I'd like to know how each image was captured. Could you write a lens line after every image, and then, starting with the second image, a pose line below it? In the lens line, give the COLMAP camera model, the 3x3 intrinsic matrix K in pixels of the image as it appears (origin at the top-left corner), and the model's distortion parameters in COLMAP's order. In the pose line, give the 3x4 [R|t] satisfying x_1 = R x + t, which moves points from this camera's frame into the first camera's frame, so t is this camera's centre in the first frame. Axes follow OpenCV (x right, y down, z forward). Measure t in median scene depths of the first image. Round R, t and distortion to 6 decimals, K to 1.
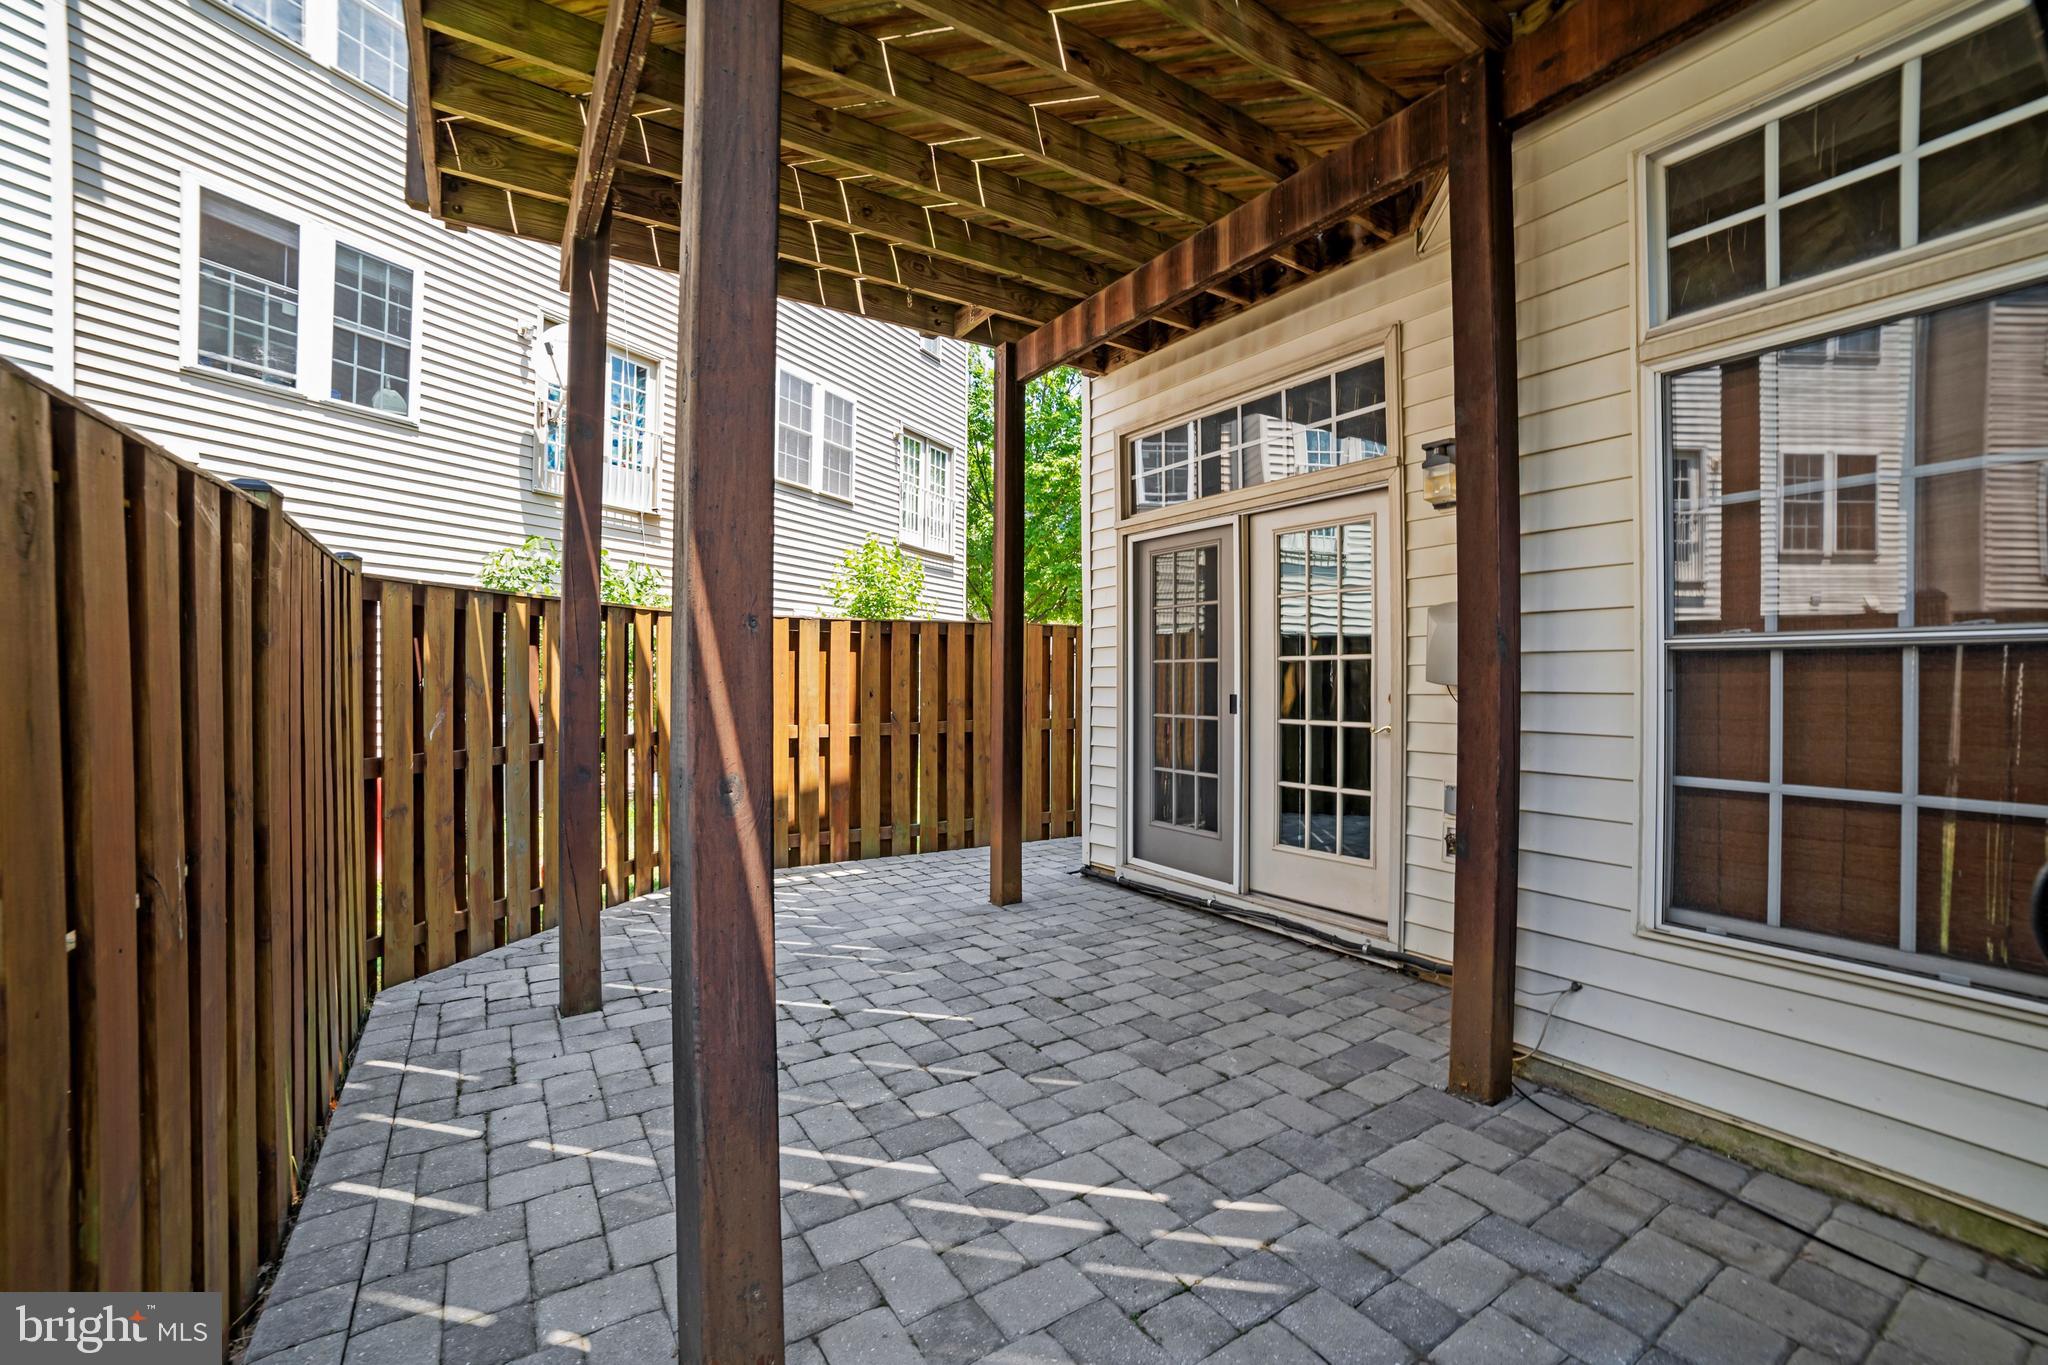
lens RADIAL K [[879.2, 0, 1021.5], [0, 879.2, 700.8], [0, 0, 1]] dist [-0.093237, 0.036875]
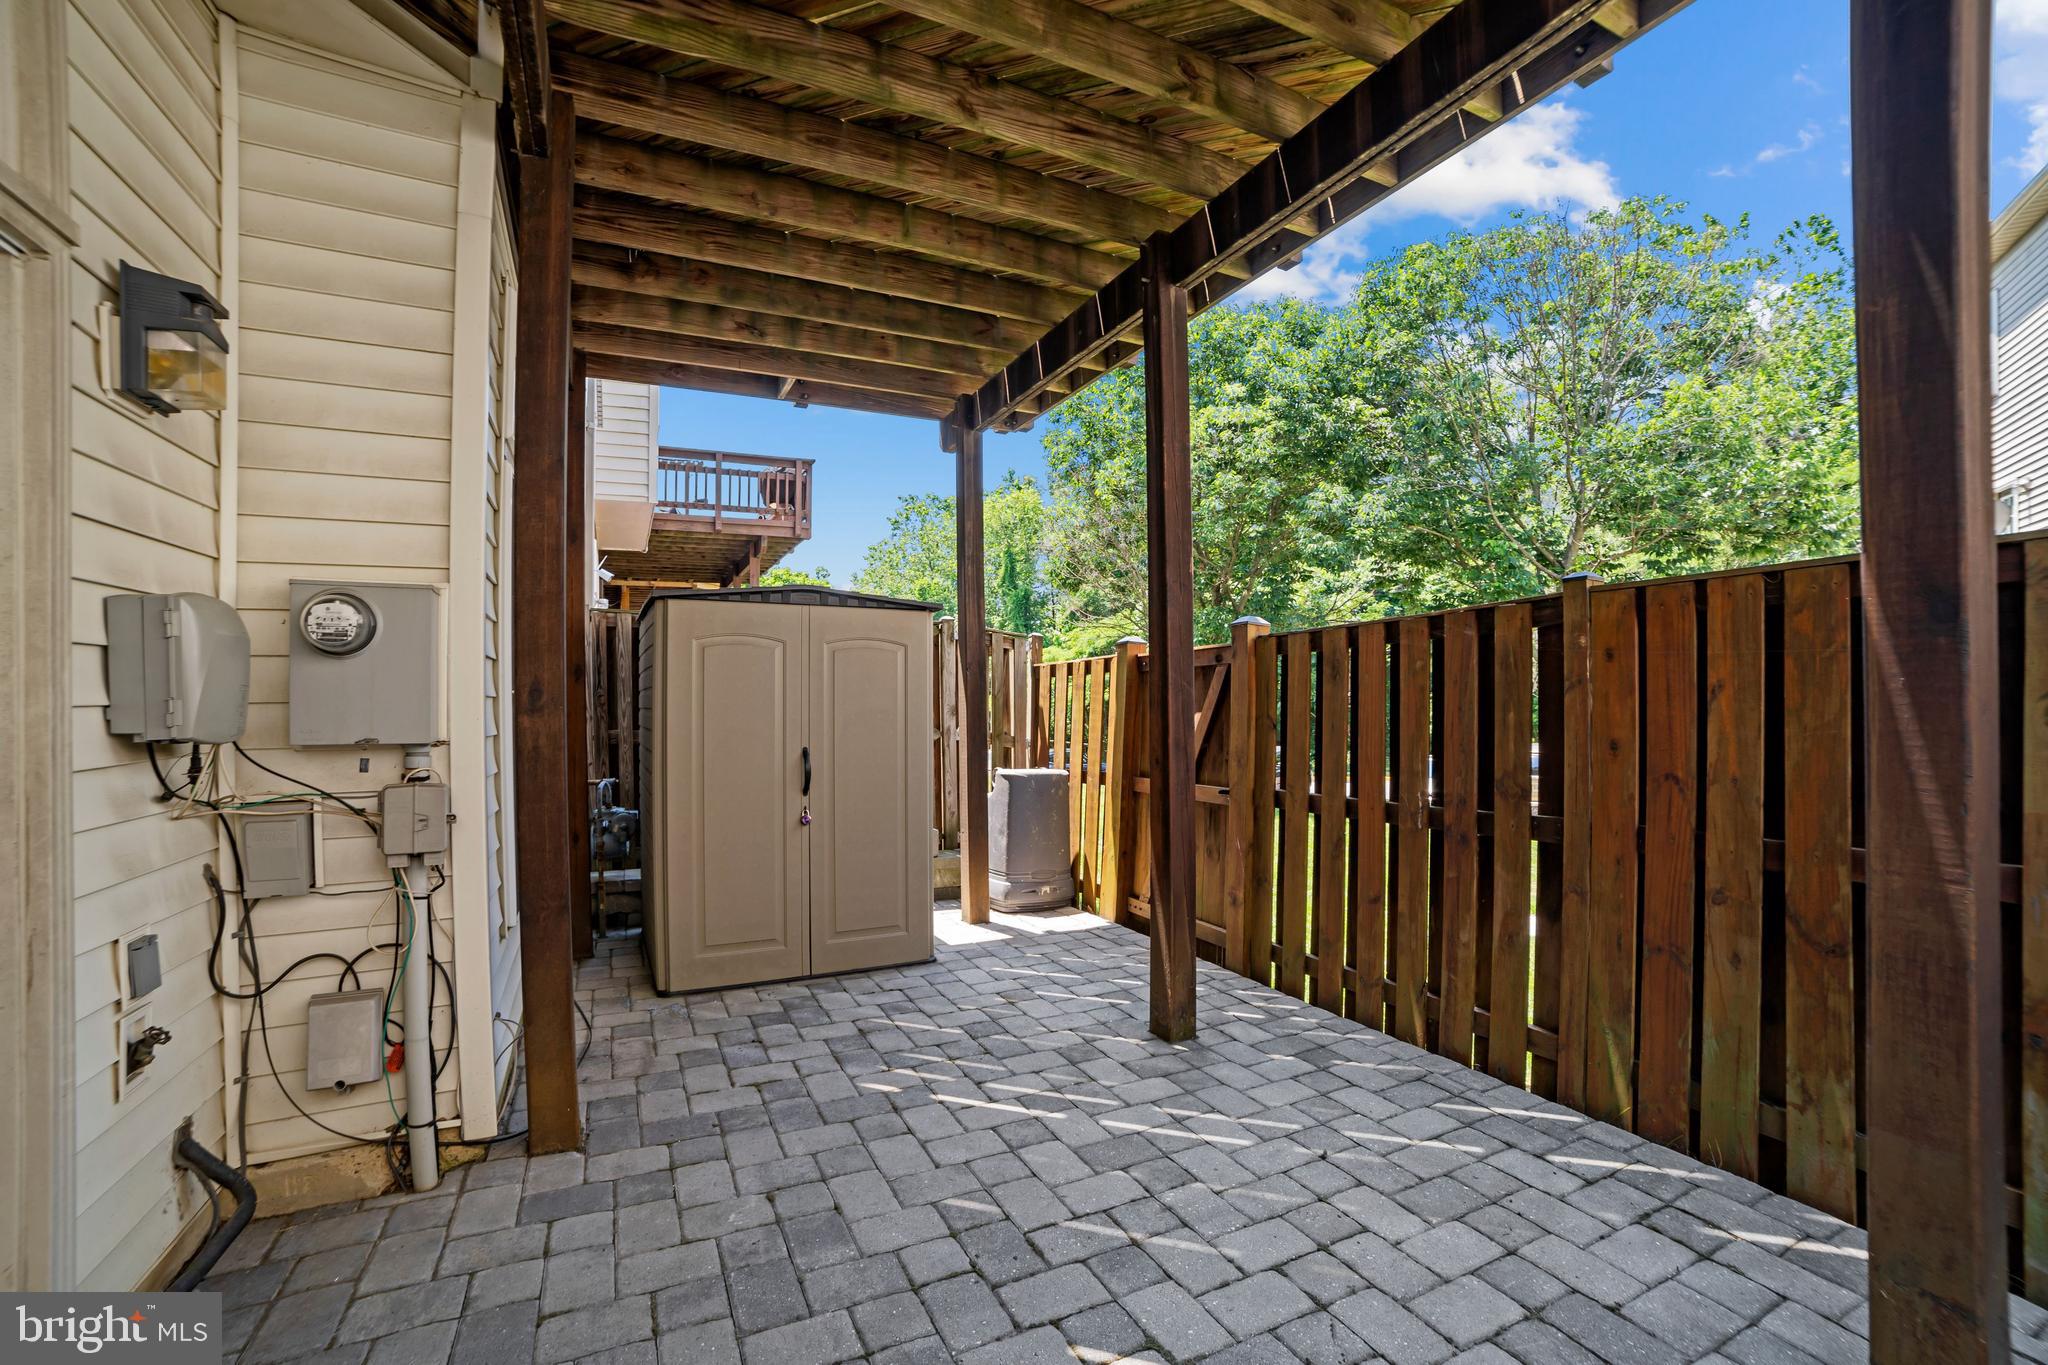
lens RADIAL K [[879.2, 0, 1021.5], [0, 879.2, 700.8], [0, 0, 1]] dist [-0.093237, 0.036875]
pose [[-0.992919, 0.006553, 0.118612, -0.131961], [0.009641, 0.999629, 0.025474, -0.080435], [-0.118401, 0.026437, -0.992614, 2.143325]]
